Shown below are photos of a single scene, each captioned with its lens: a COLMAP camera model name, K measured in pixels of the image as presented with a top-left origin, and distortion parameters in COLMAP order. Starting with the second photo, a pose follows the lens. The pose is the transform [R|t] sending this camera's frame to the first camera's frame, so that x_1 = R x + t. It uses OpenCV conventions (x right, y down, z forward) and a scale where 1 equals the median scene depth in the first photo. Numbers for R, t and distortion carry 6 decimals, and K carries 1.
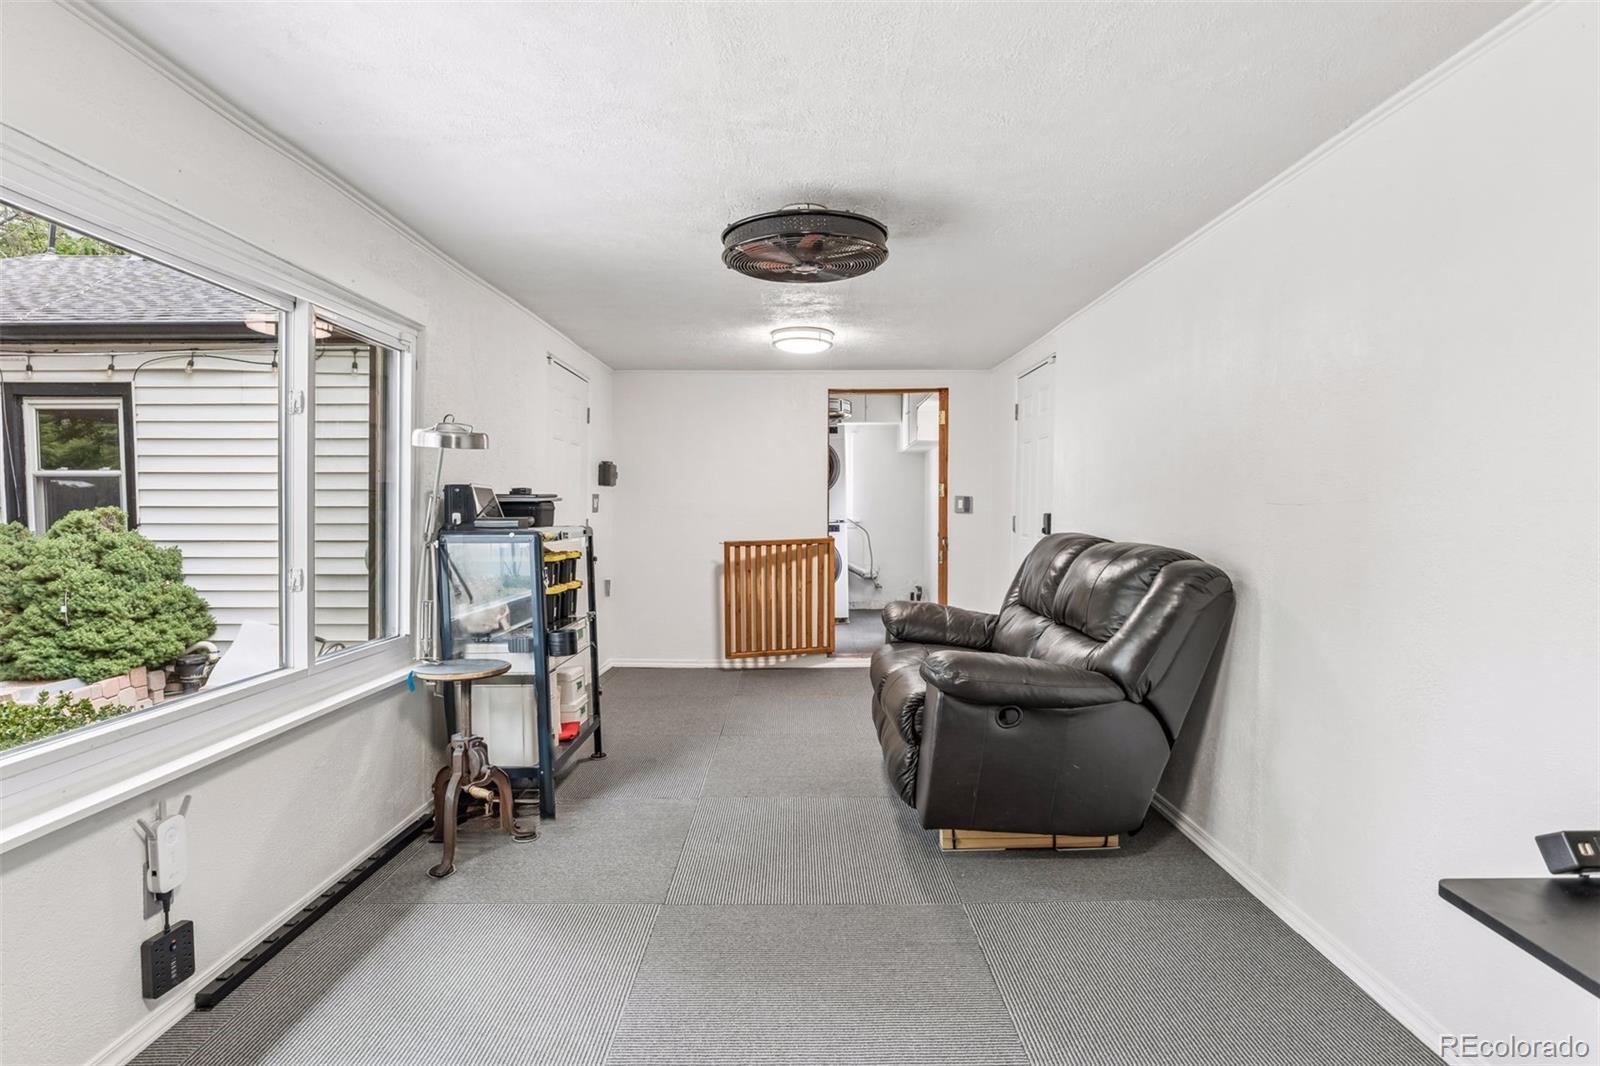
lens RADIAL K [[875.0, 0, 800.8], [0, 875.0, 531.7], [0, 0, 1]] dist [-0.000134, -0.000001]
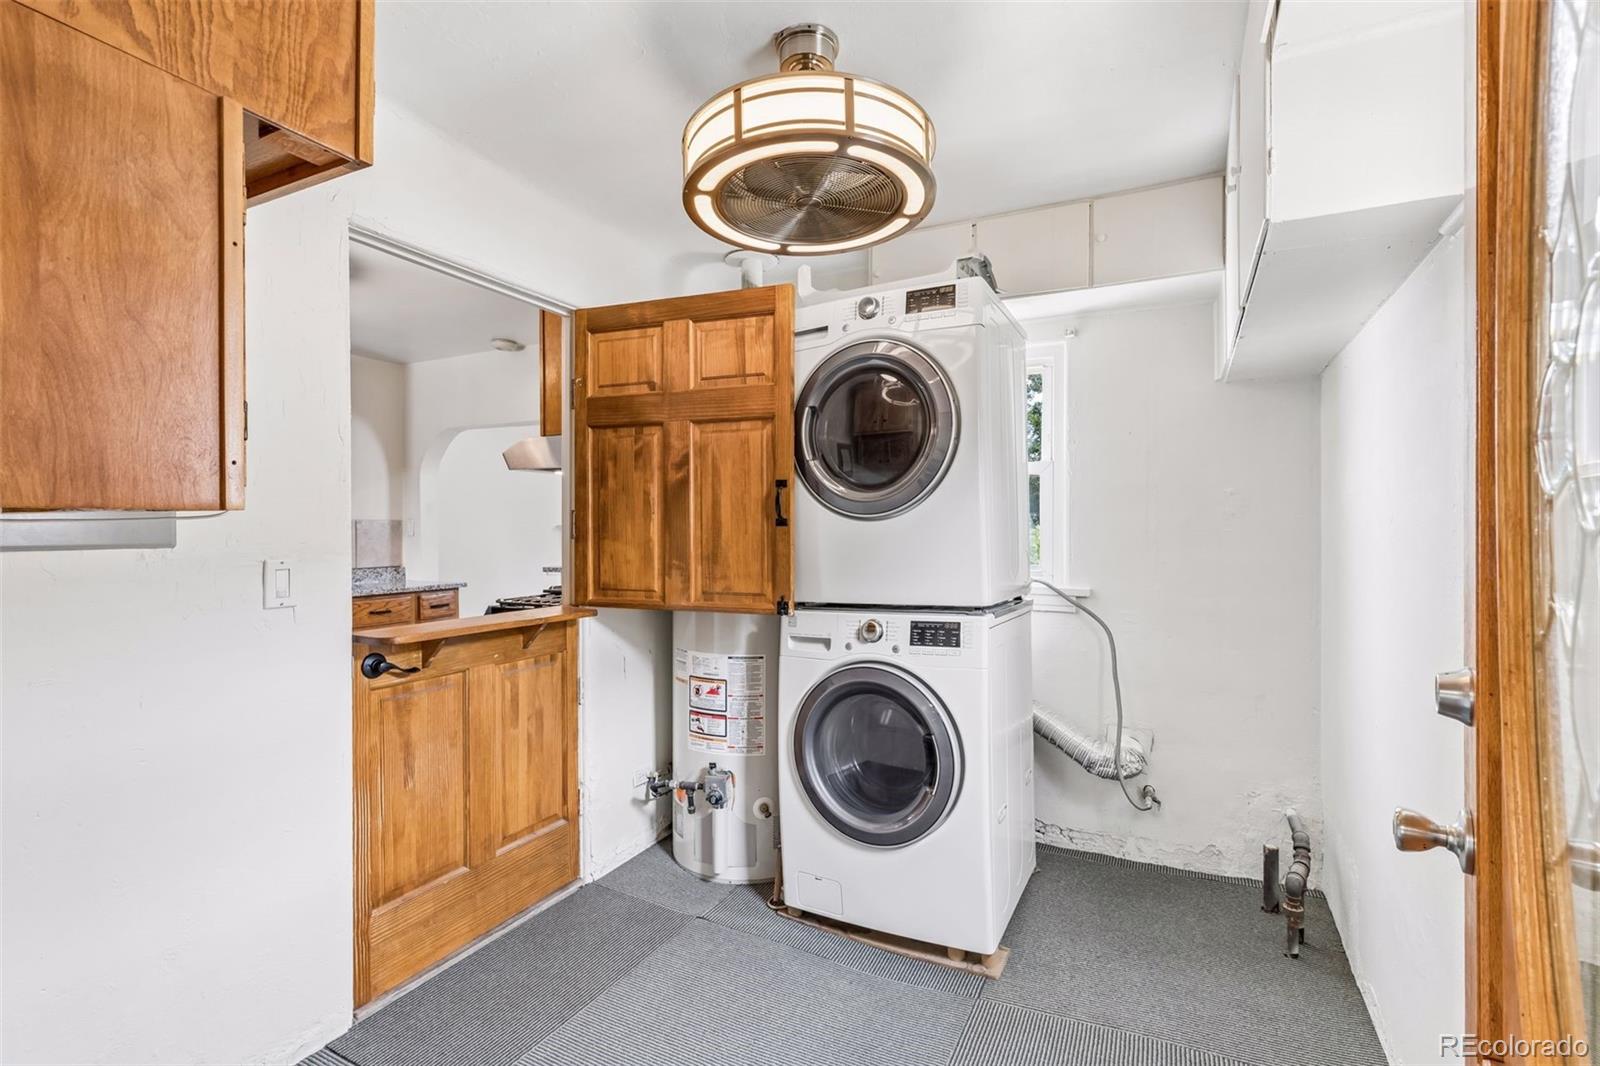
lens RADIAL K [[770.3, 0, 798.1], [0, 770.3, 529.9], [0, 0, 1]] dist [0.001701, 0.000128]
pose [[0.897885, -0.002562, -0.440223, 0.098089], [-0.005873, 0.999824, -0.017796, -0.030602], [0.440191, 0.018564, 0.897712, 0.686191]]
